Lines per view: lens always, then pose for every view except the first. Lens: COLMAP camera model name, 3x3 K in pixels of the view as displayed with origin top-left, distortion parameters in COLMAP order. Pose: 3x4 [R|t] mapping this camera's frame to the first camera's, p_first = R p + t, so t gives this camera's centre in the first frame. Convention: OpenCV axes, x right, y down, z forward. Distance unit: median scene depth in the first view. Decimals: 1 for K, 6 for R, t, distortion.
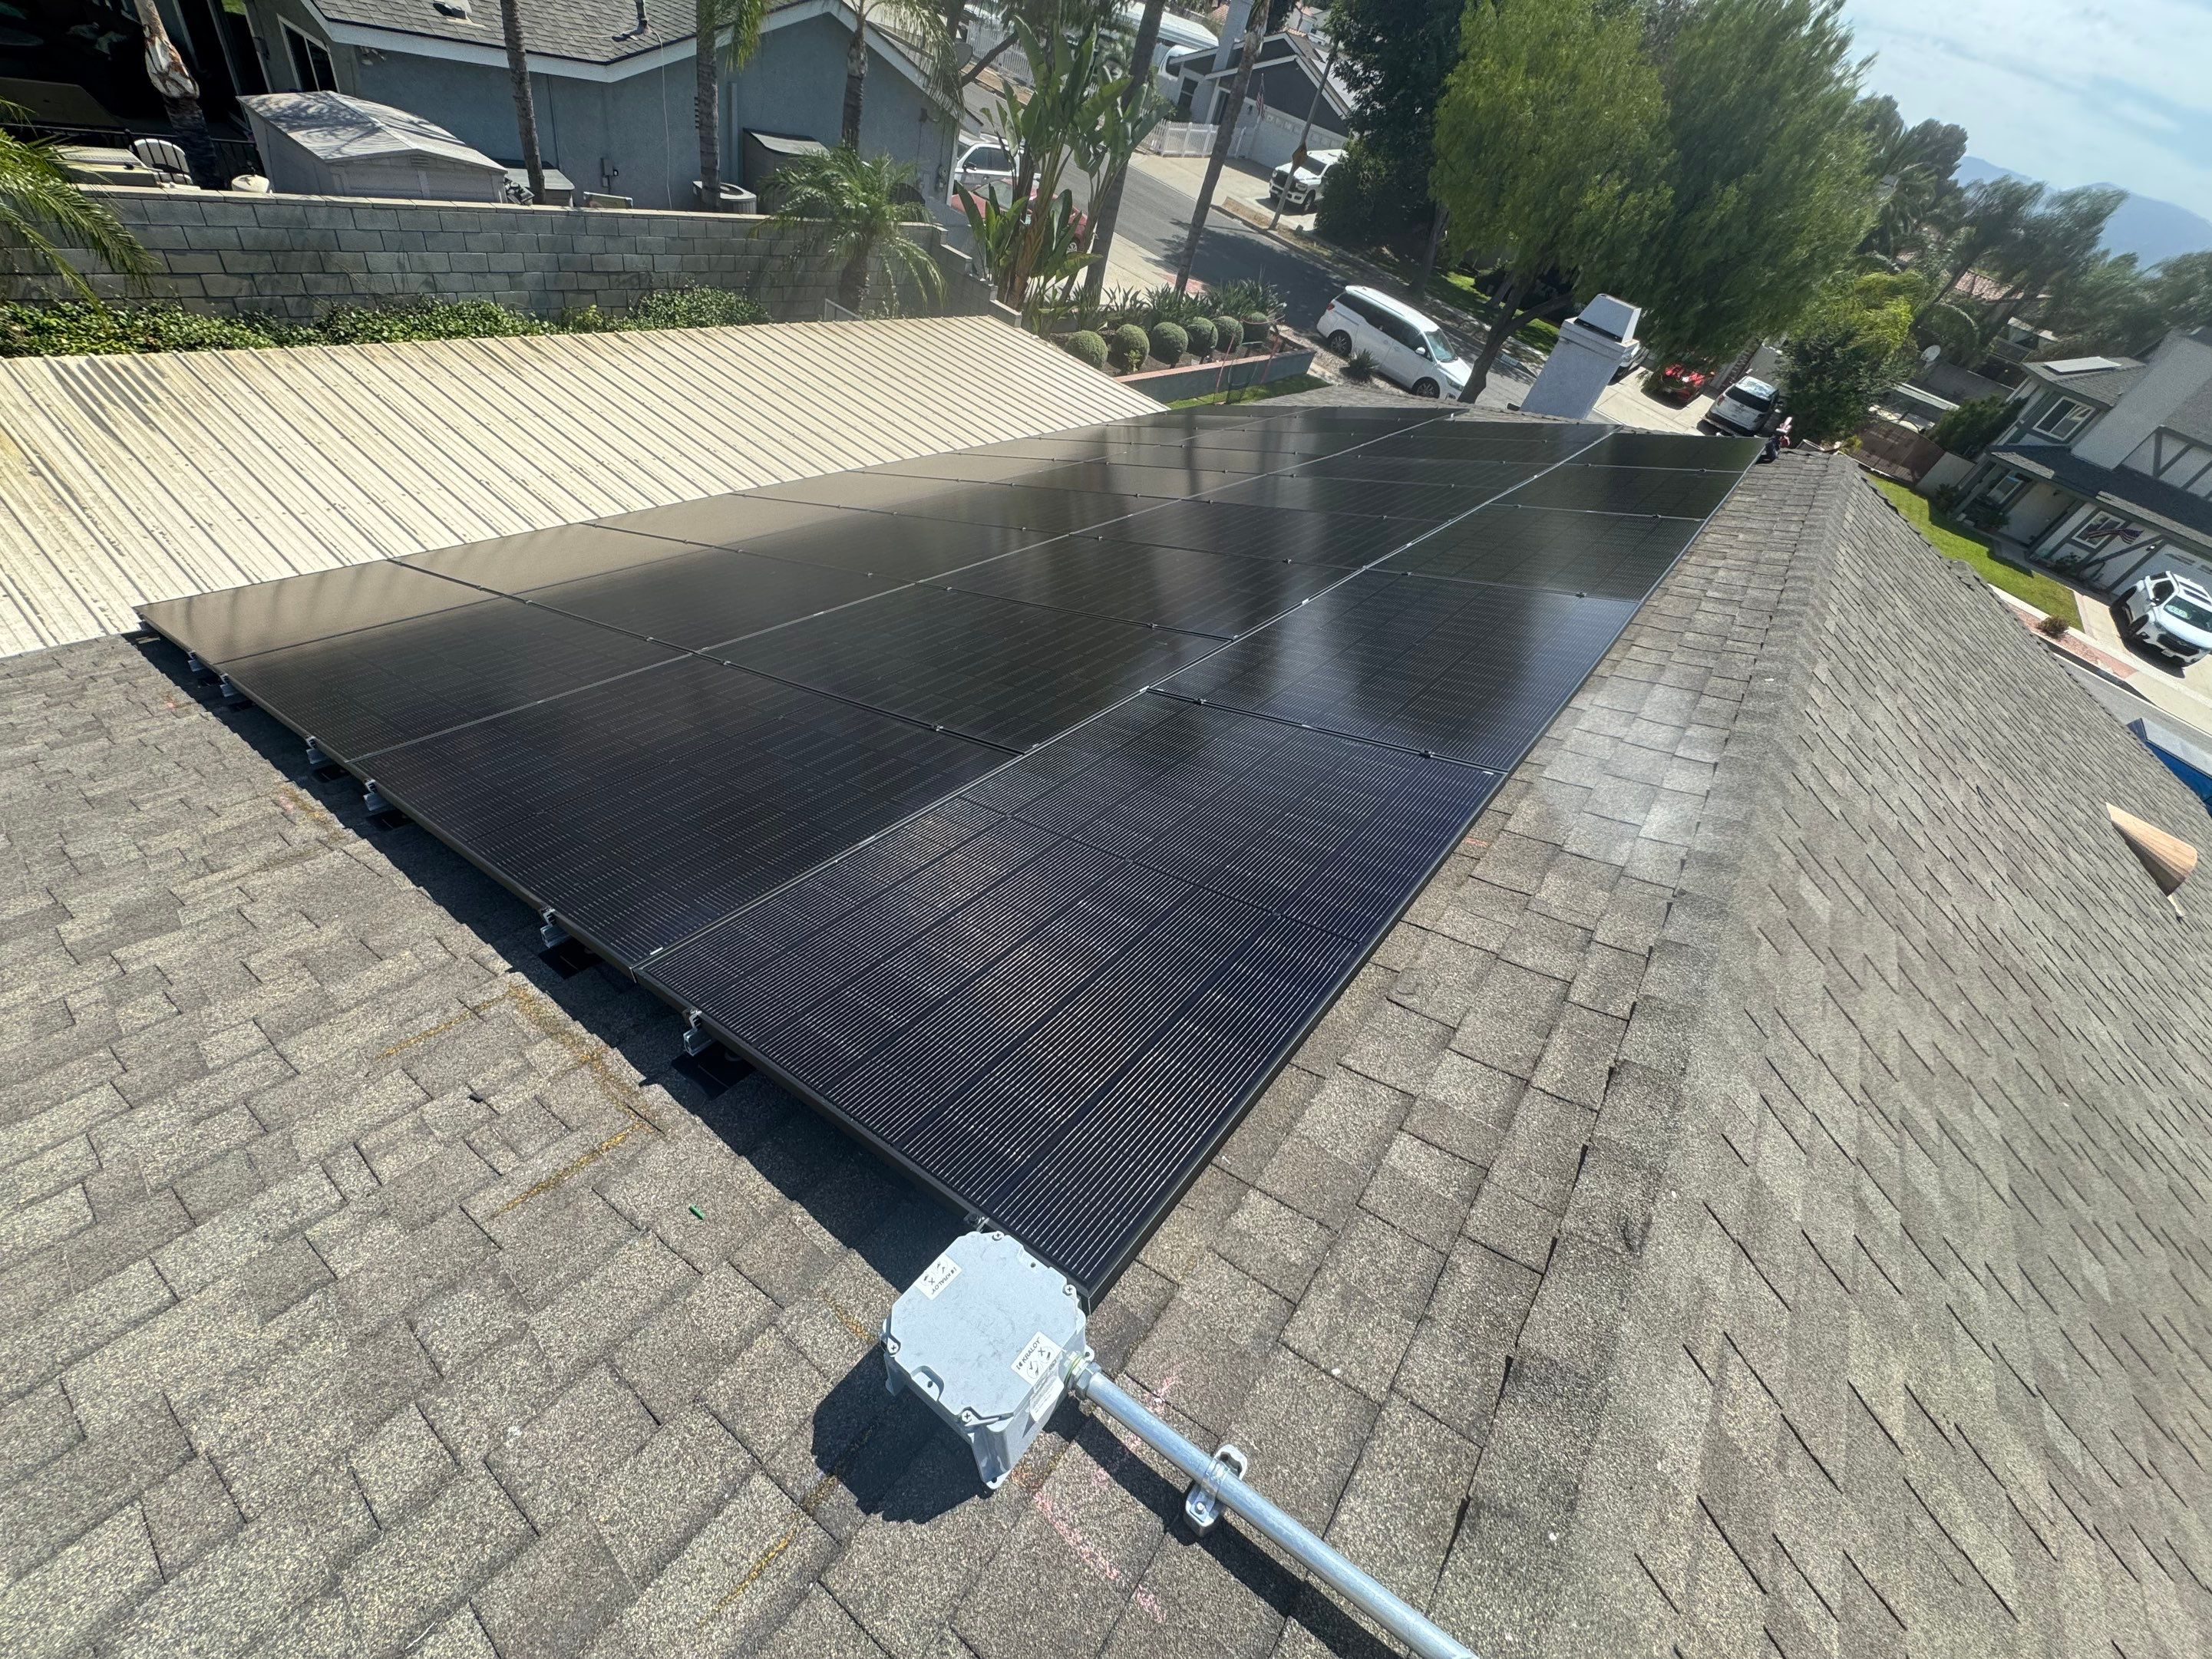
lens RADIAL K [[870.9, 0, 1101.0], [0, 870.9, 820.8], [0, 0, 1]] dist [-0.002273, -0.000389]
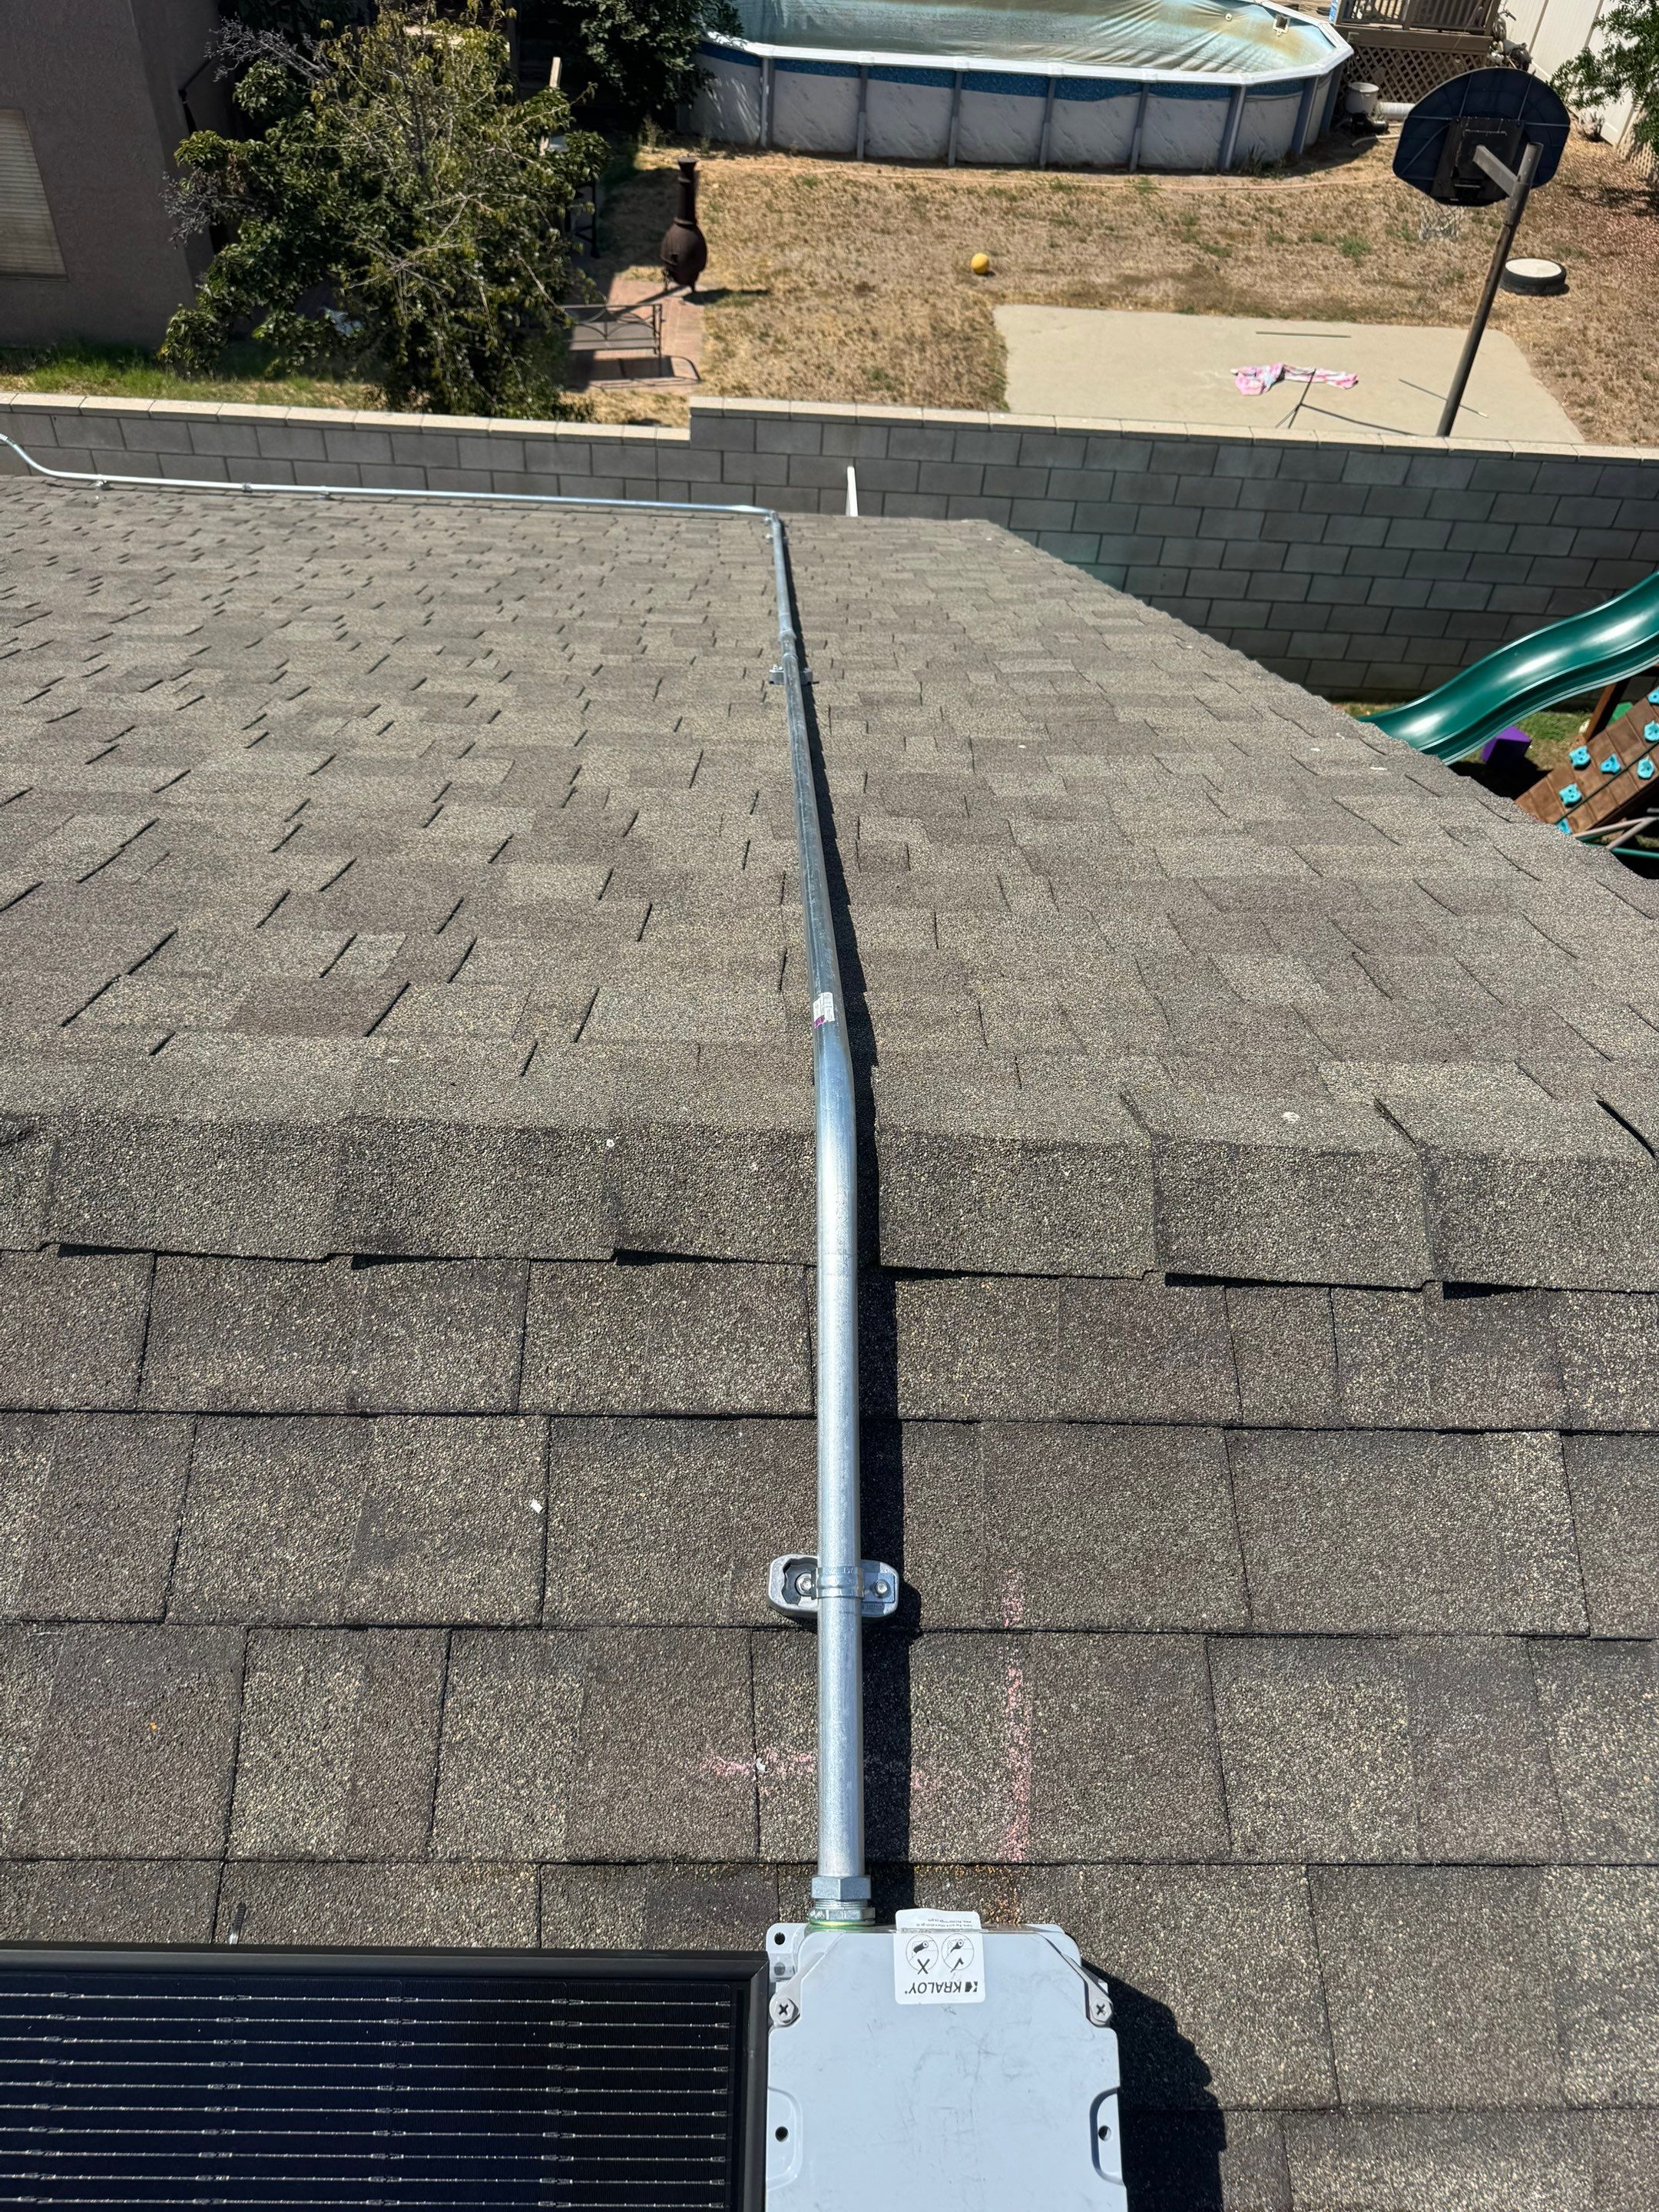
lens RADIAL K [[1556.6, 0, 831.5], [0, 1556.6, 1100.2], [0, 0, 1]] dist [0.037334, -0.048707]
pose [[-0.603484, -0.737974, 0.301996, 0.034859], [0.366427, 0.079711, 0.927026, -0.158594], [-0.708193, 0.670105, 0.222310, 0.334032]]
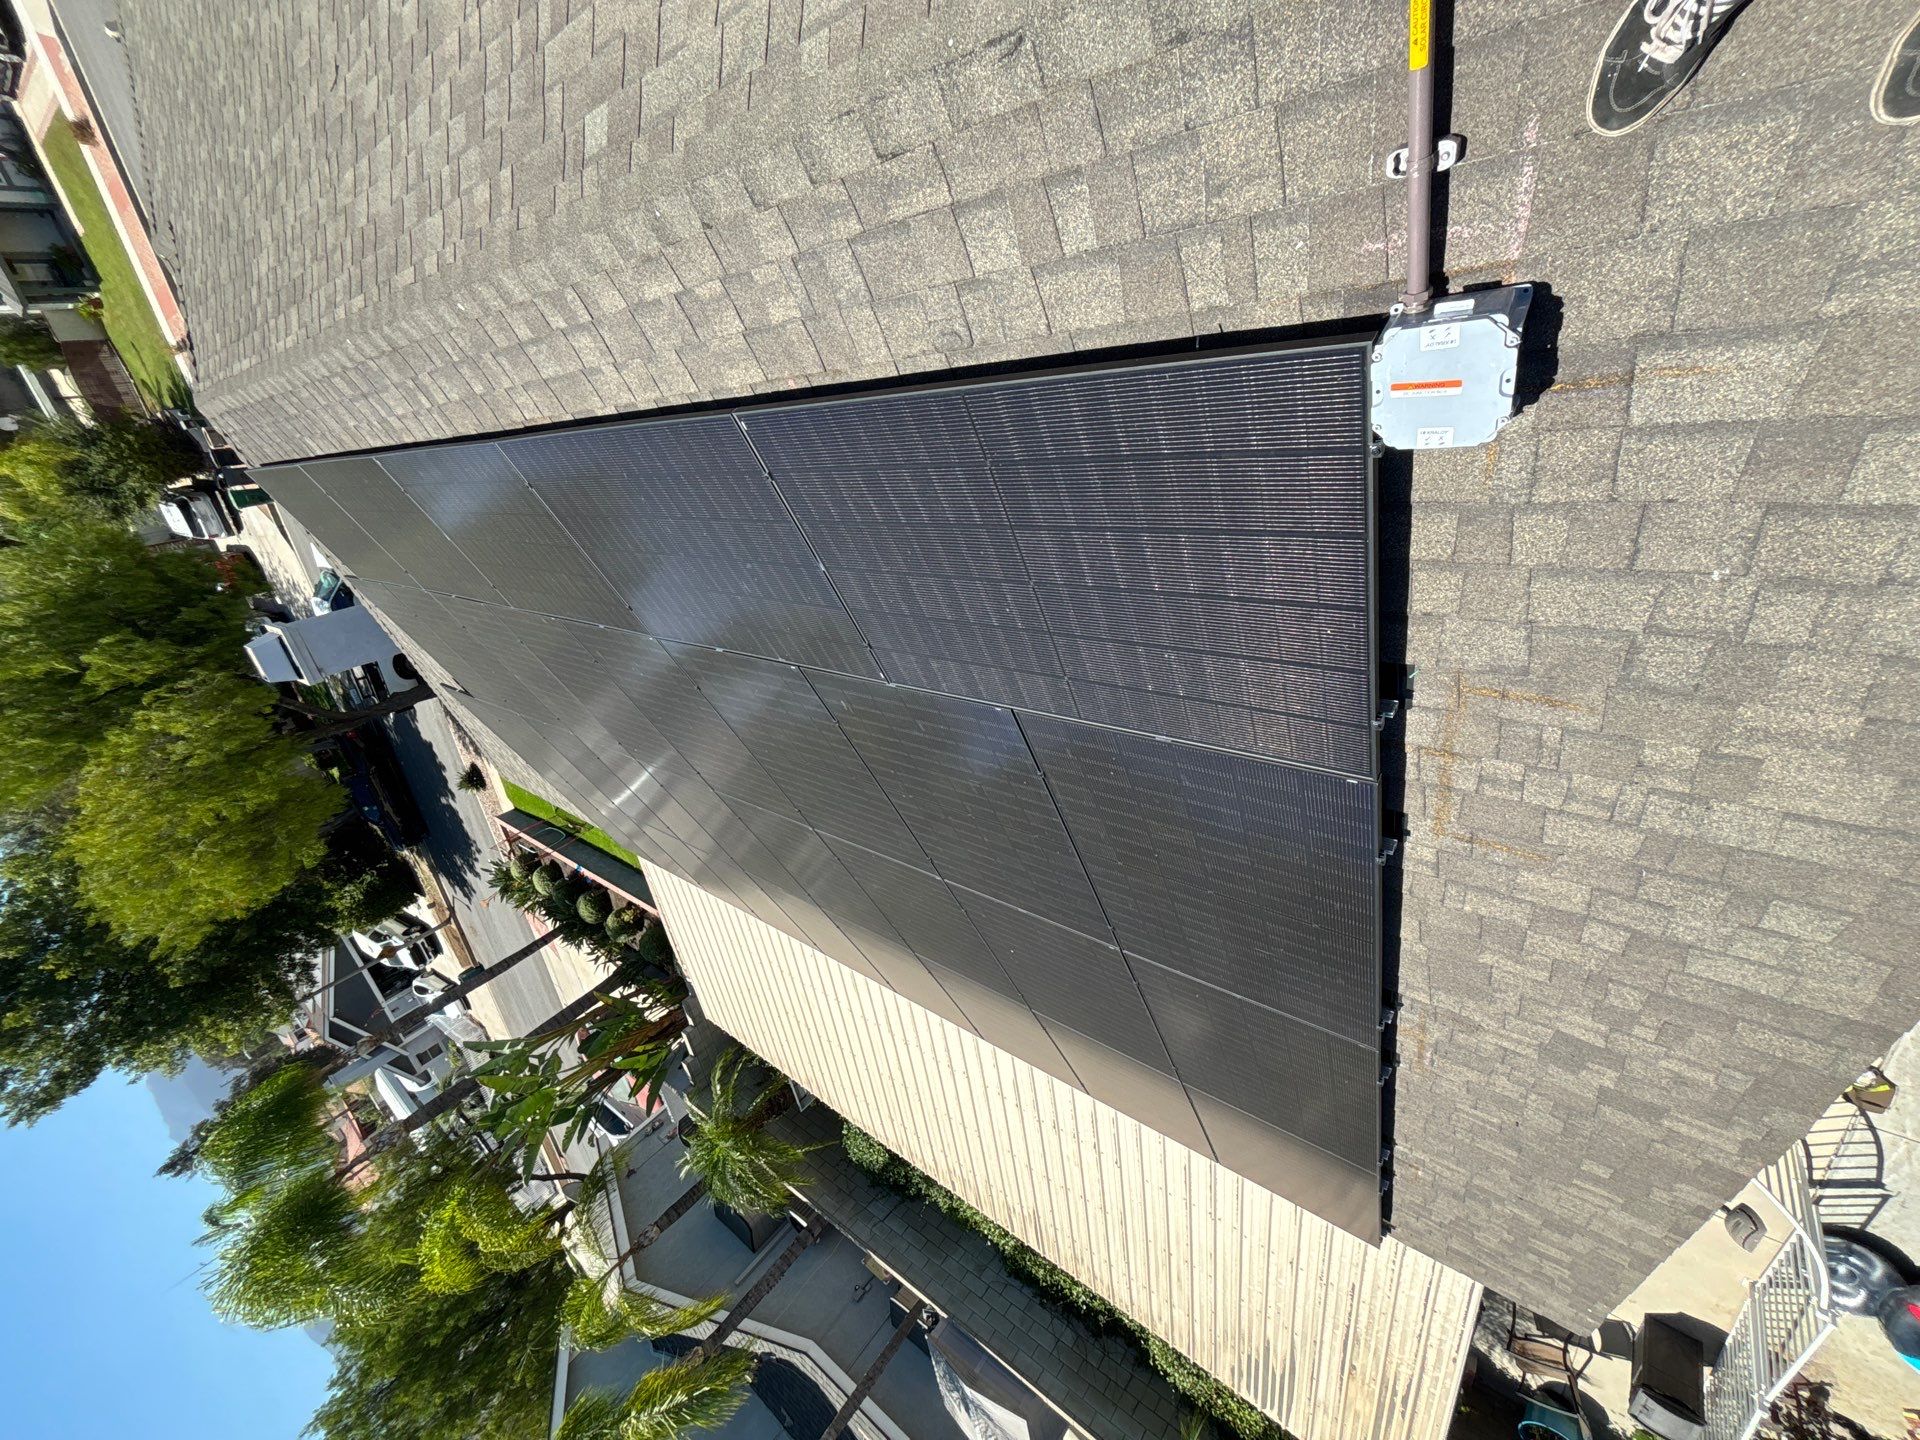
lens RADIAL K [[755.3, 0, 960.0], [0, 755.3, 720.0], [0, 0, 1]] dist [0.000314, 0.000409]
pose [[-0.730524, -0.672439, -0.118998, 0.127577], [0.679413, -0.733242, -0.027461, -0.166712], [-0.068789, -0.100910, 0.992515, -0.085842]]
